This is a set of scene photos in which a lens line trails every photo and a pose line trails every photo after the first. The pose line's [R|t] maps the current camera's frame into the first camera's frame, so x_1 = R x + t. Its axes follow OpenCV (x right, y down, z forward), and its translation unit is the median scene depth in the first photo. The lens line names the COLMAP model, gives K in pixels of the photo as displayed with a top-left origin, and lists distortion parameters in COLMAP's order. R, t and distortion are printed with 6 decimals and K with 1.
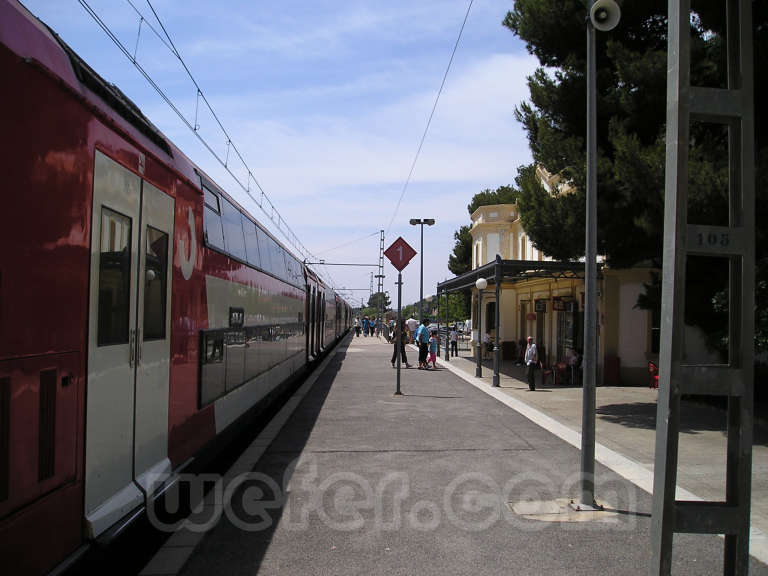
lens RADIAL K [[791.0, 0, 397.2], [0, 791.0, 288.3], [0, 0, 1]] dist [-0.121168, 0.051096]
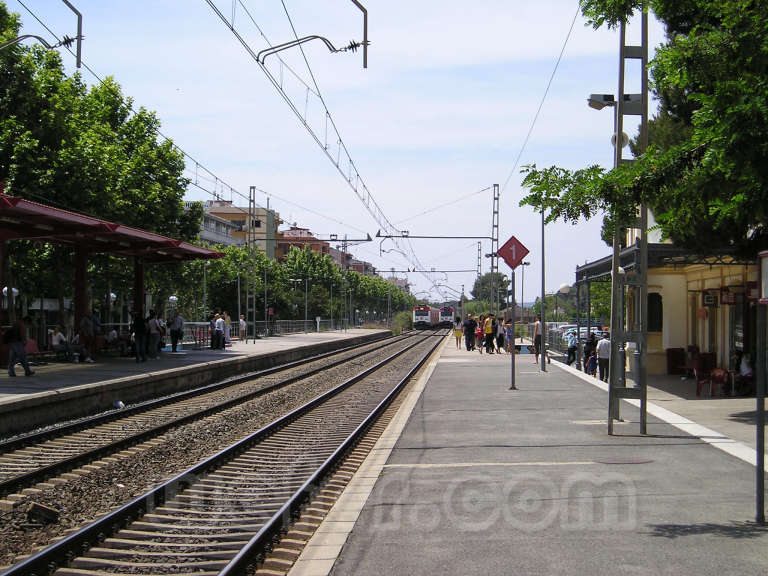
lens RADIAL K [[1288.0, 0, 384.0], [0, 1288.0, 288.0], [0, 0, 1]] dist [-0.195595, -0.014196]
pose [[0.994222, -0.013101, -0.106539, 0.006999], [0.014541, 0.999813, 0.012749, -0.010603], [0.106352, -0.014225, 0.994227, -0.332907]]
